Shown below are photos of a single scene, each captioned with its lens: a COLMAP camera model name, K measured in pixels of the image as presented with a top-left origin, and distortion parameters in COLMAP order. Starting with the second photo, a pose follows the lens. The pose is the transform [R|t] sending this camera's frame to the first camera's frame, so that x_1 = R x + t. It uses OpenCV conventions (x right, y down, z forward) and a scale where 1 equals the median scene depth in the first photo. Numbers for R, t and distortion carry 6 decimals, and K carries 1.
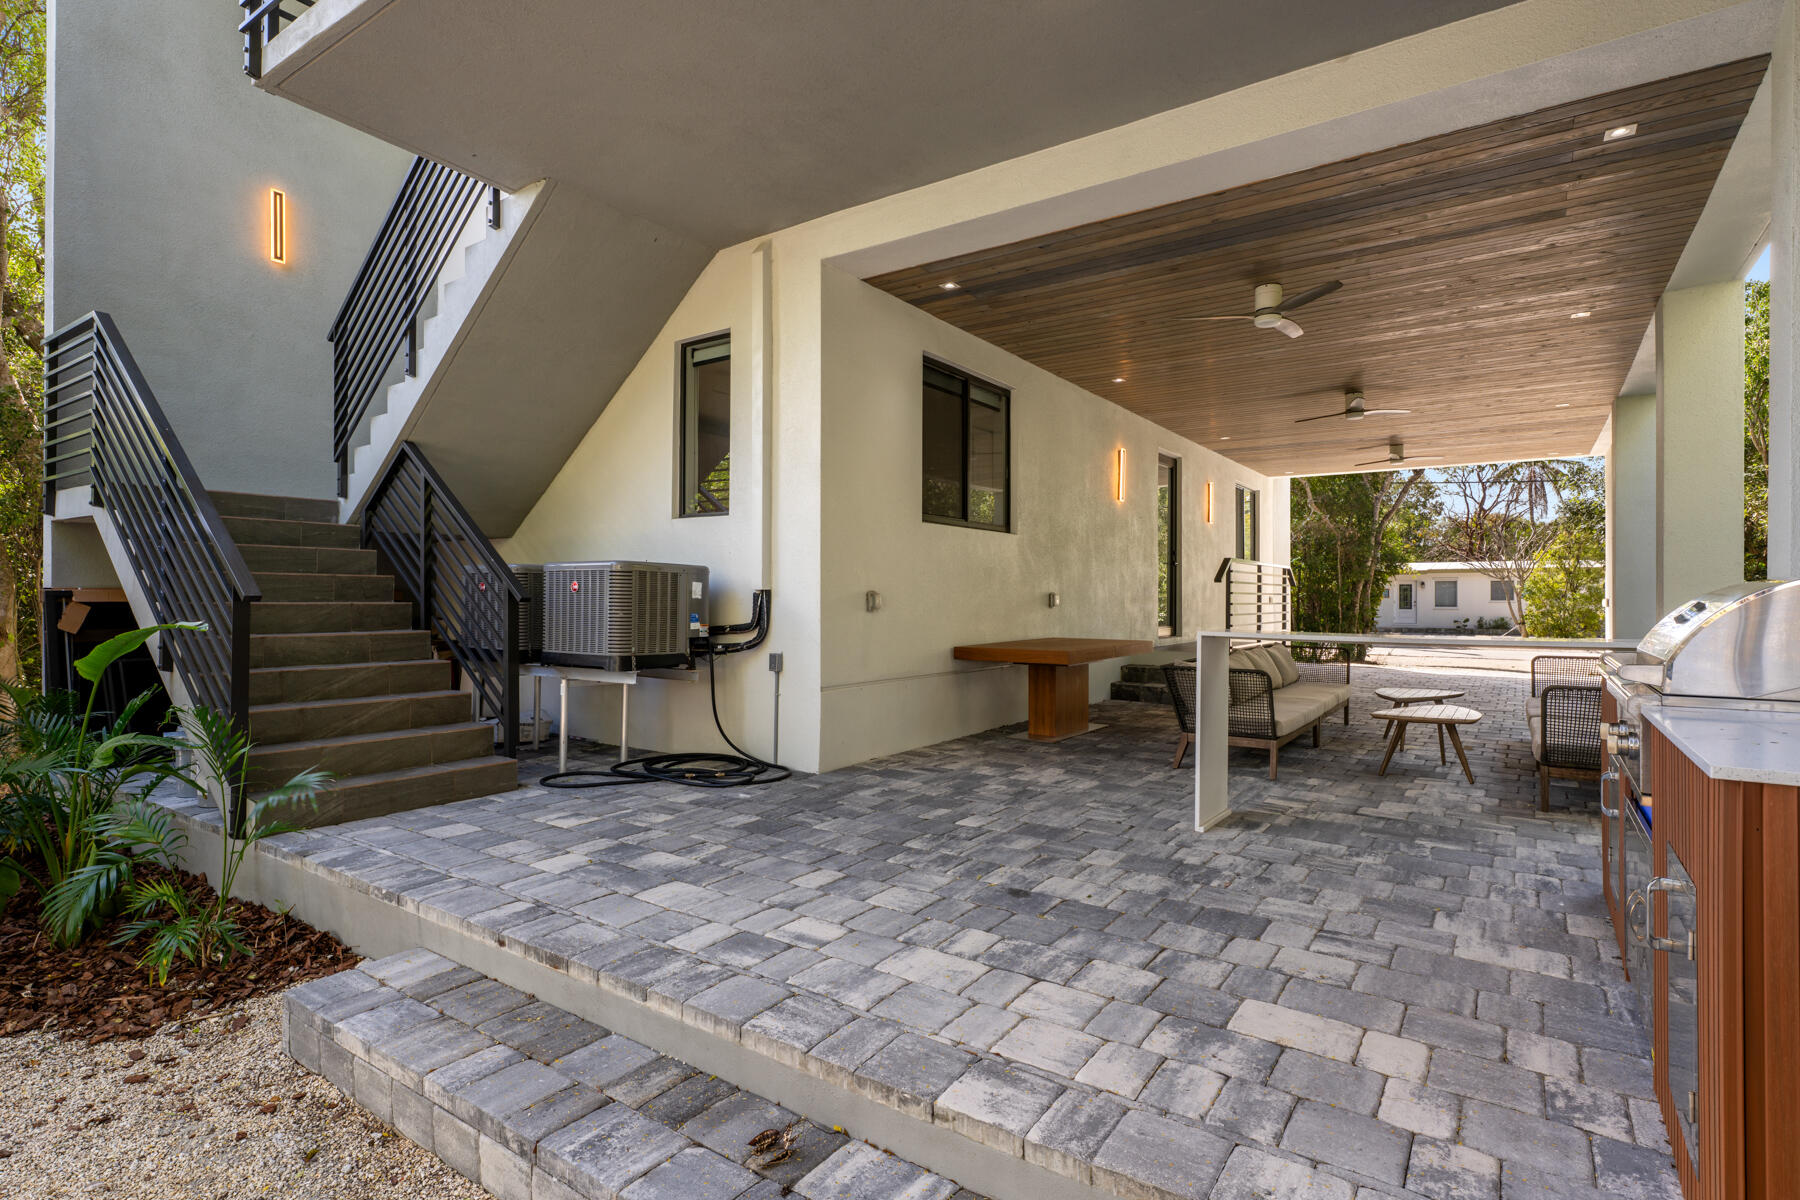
lens RADIAL K [[889.3, 0, 900.0], [0, 889.3, 600.0], [0, 0, 1]] dist [0.022342, 0.000043]
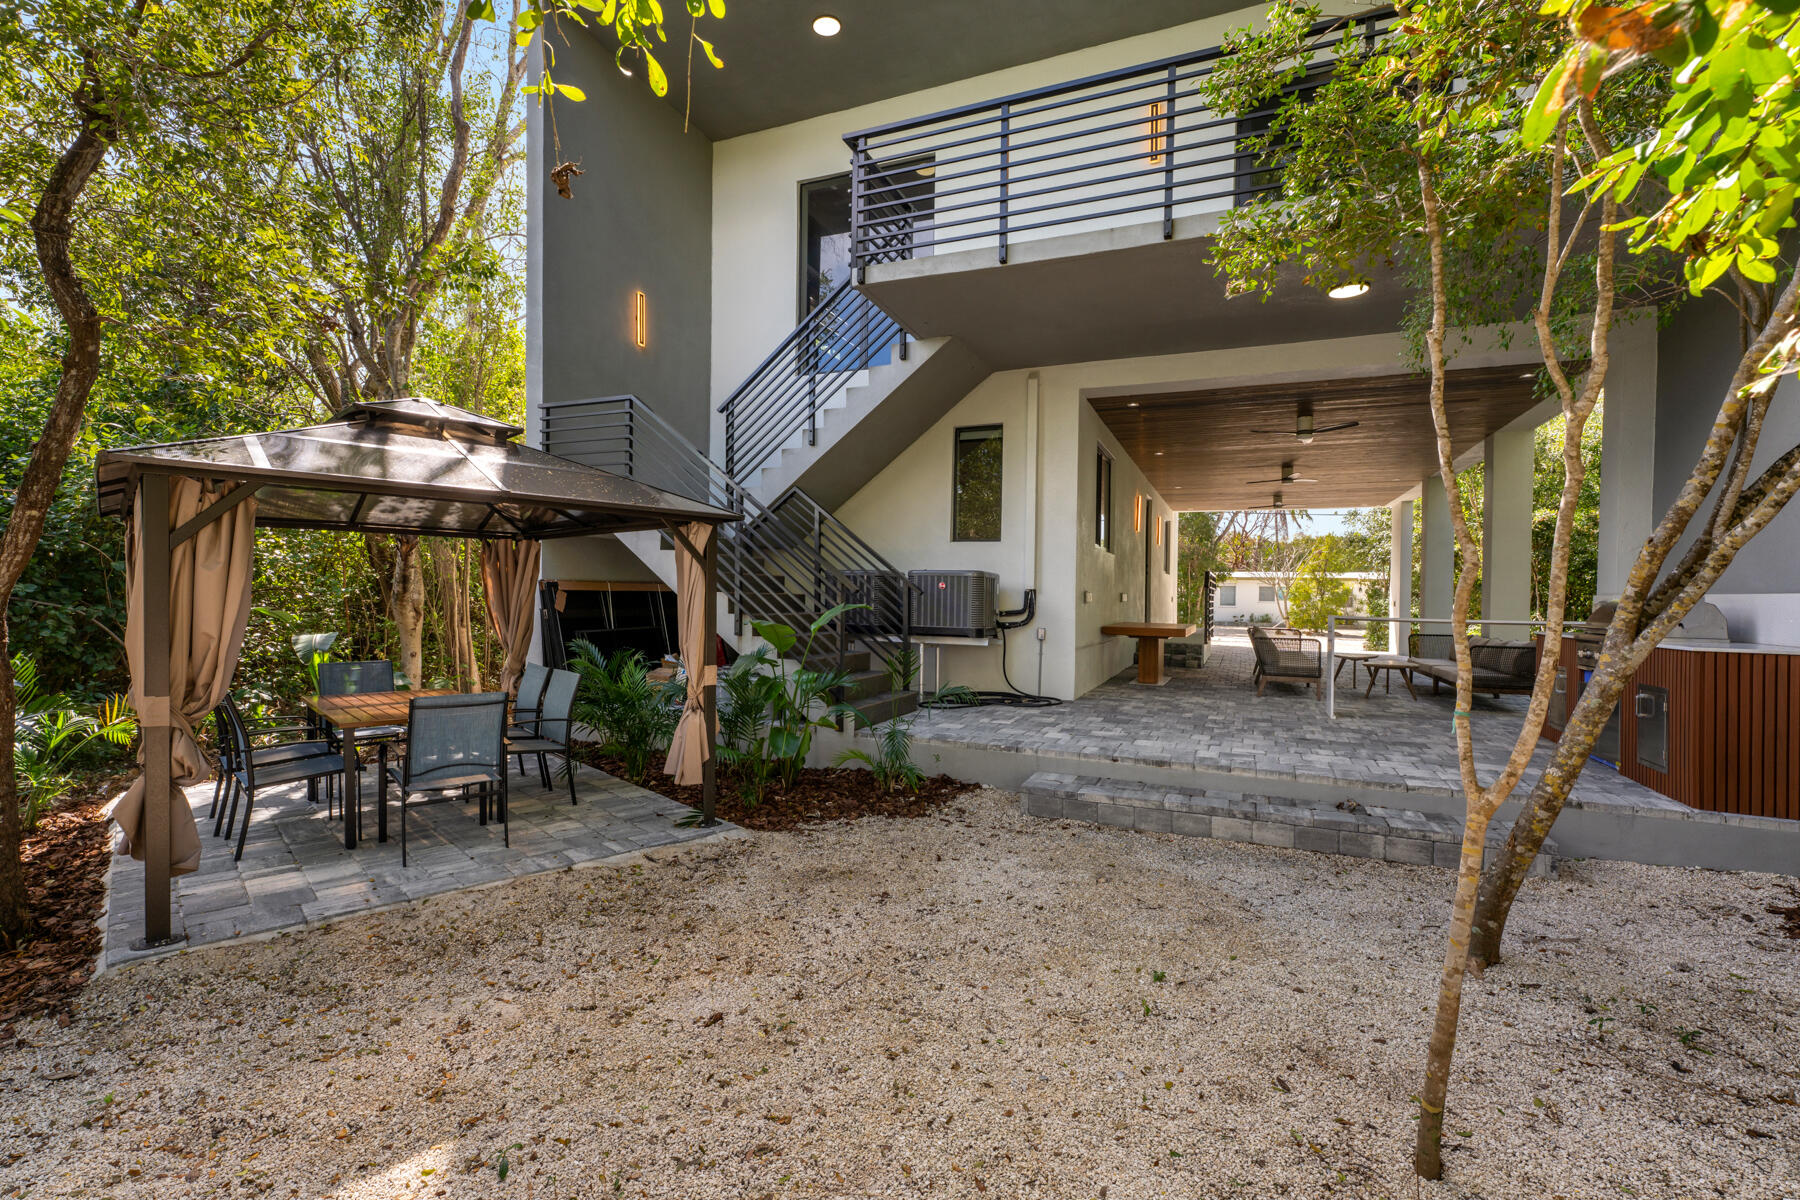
lens RADIAL K [[791.8, 0, 900.0], [0, 791.8, 600.0], [0, 0, 1]] dist [0.000623, 0.000017]
pose [[0.980310, 0.012429, 0.197072, -1.030338], [-0.013649, 0.999895, 0.004830, 0.007888], [-0.196991, -0.007424, 0.980377, -0.549816]]
